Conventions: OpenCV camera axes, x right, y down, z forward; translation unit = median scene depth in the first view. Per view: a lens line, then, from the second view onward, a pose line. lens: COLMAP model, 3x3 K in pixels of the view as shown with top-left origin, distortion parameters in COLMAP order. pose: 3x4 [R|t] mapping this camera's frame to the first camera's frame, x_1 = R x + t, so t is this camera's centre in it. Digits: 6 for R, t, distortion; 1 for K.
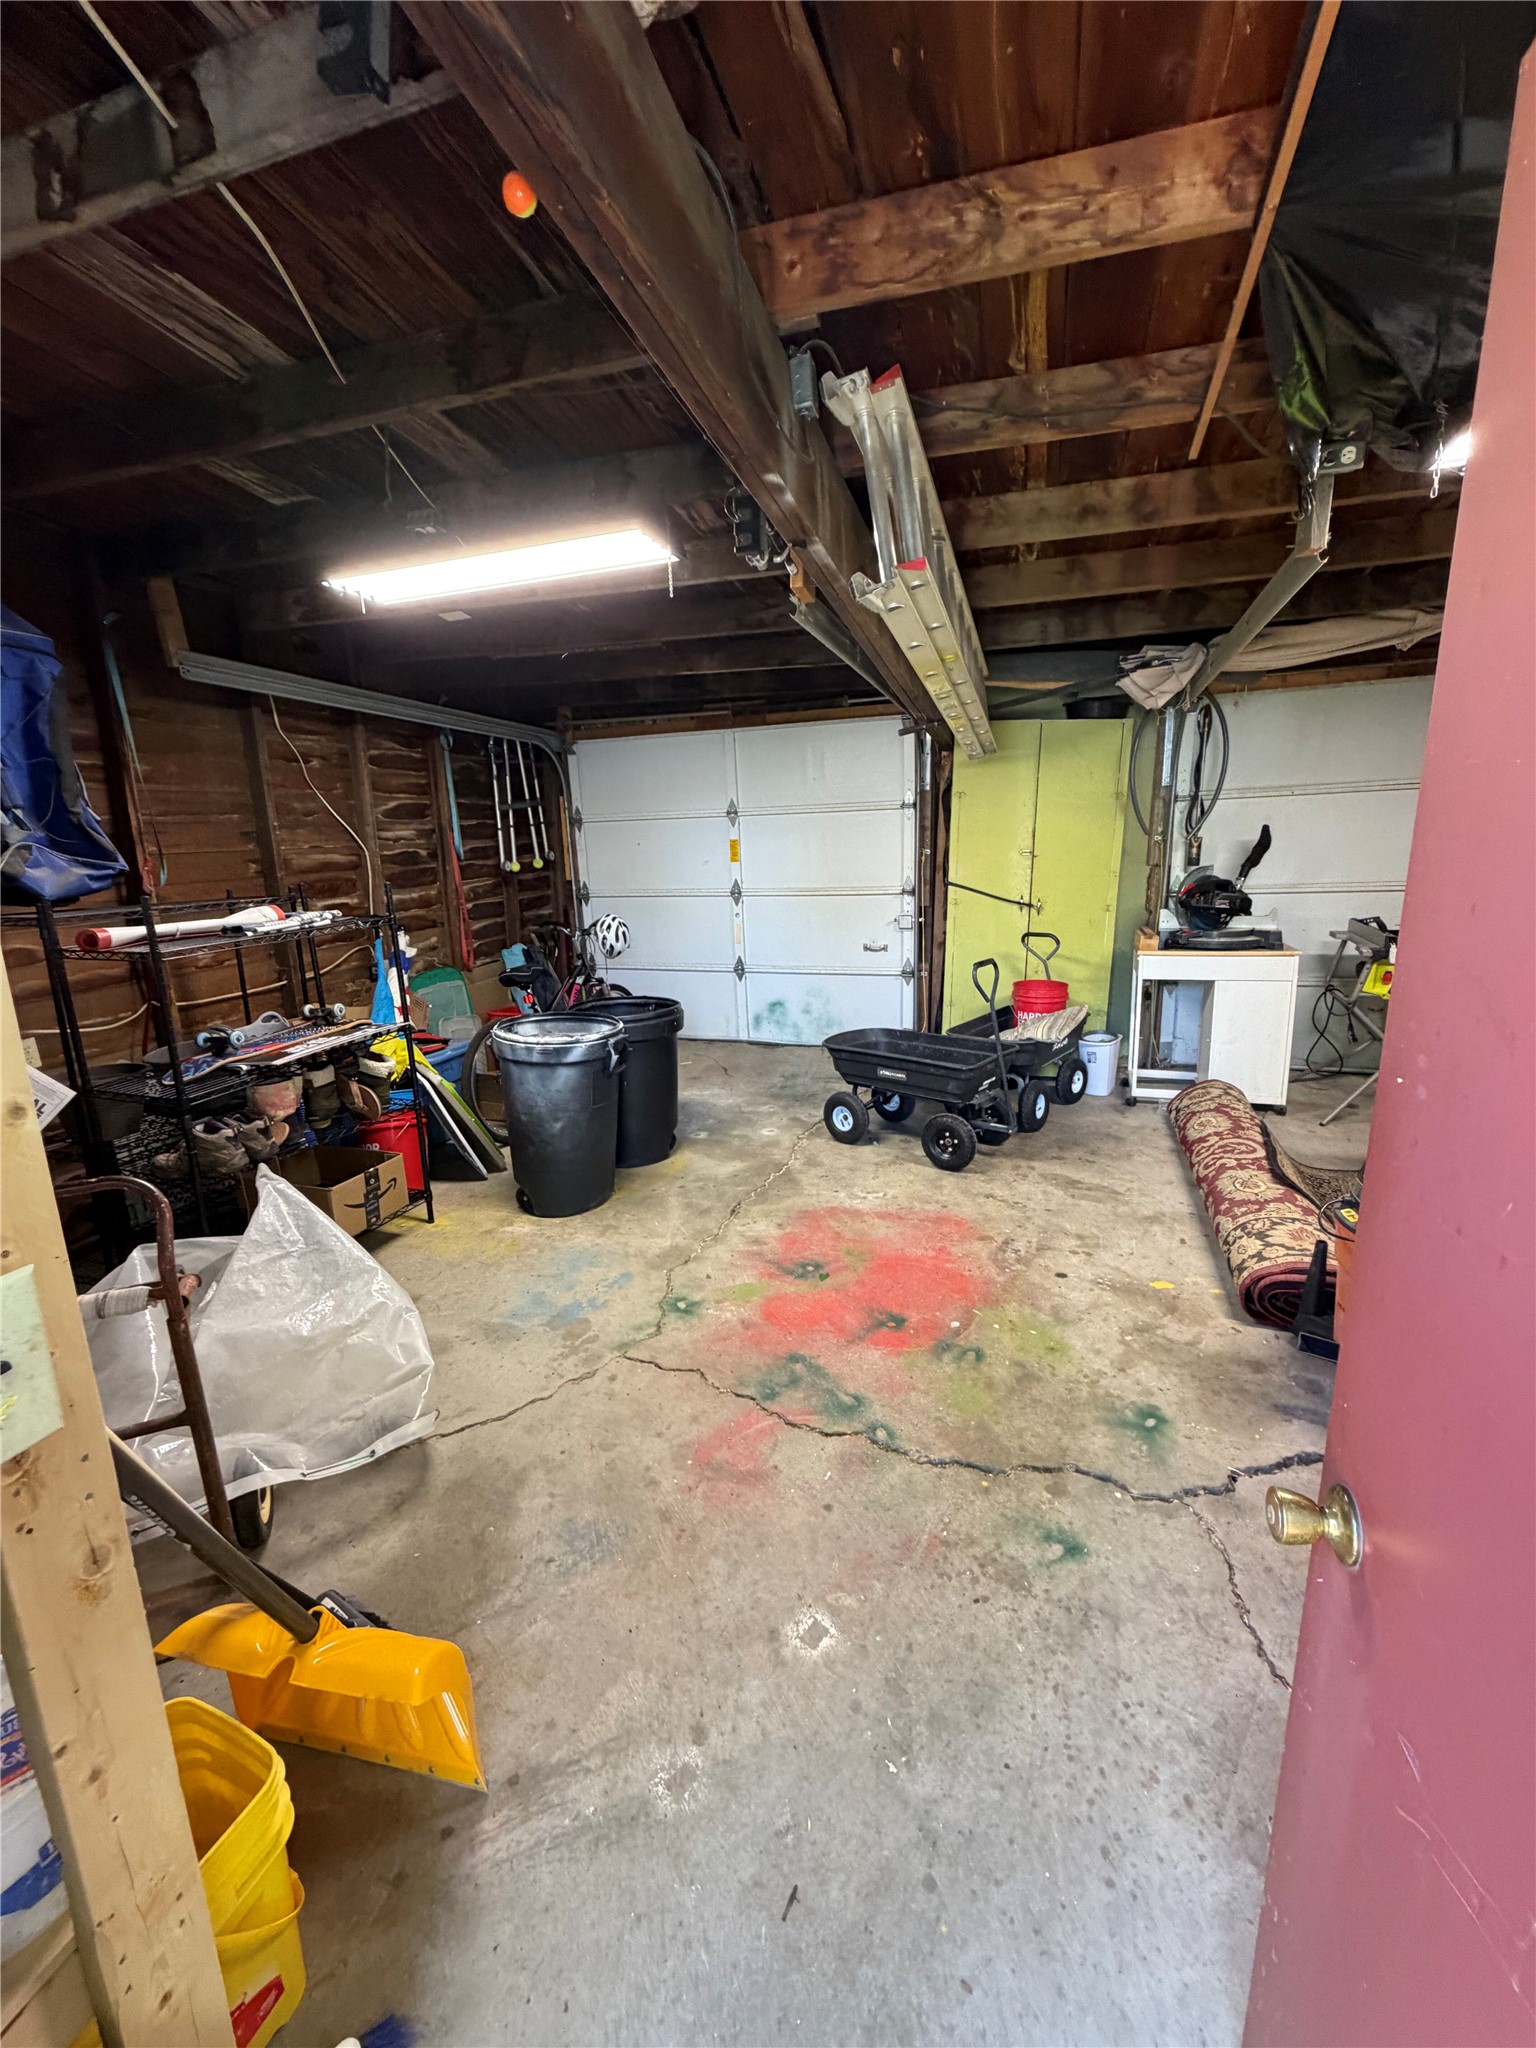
lens RADIAL K [[817.1, 0, 768.0], [0, 817.1, 1021.6], [0, 0, 1]] dist [0.000156, -0.000252]
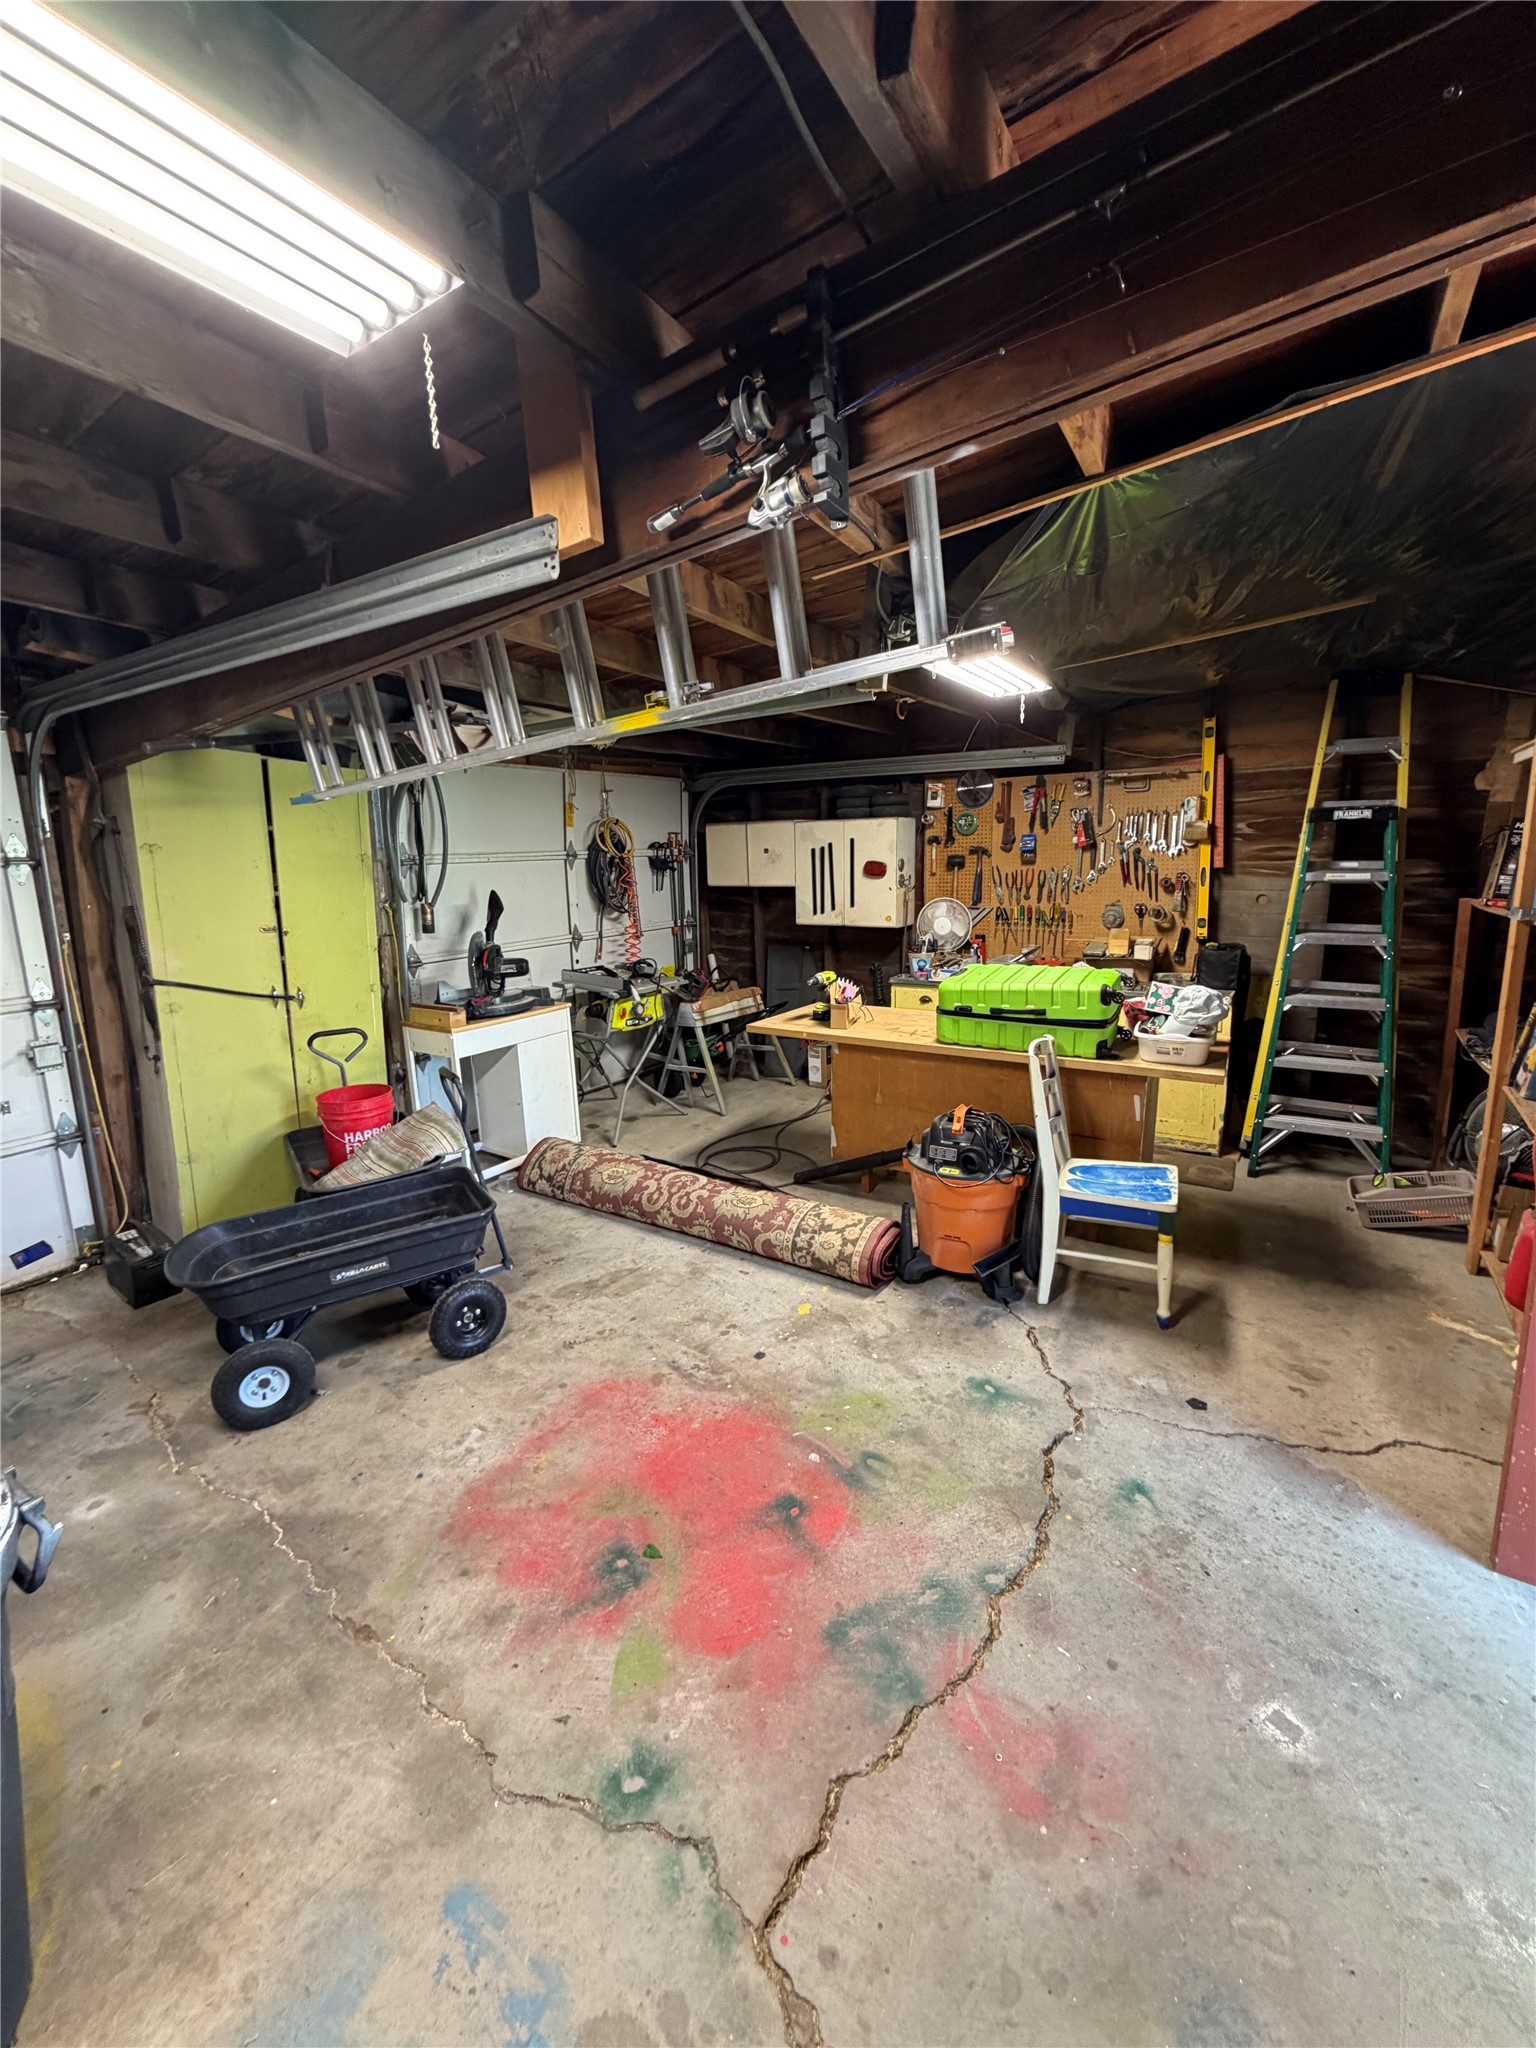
lens RADIAL K [[817.1, 0, 770.3], [0, 817.1, 1020.9], [0, 0, 1]] dist [0.000156, -0.000252]
pose [[0.245704, -0.162307, 0.955660, -0.436314], [0.223445, 0.968816, 0.107093, -0.153157], [-0.943240, 0.187224, 0.274308, 0.562636]]
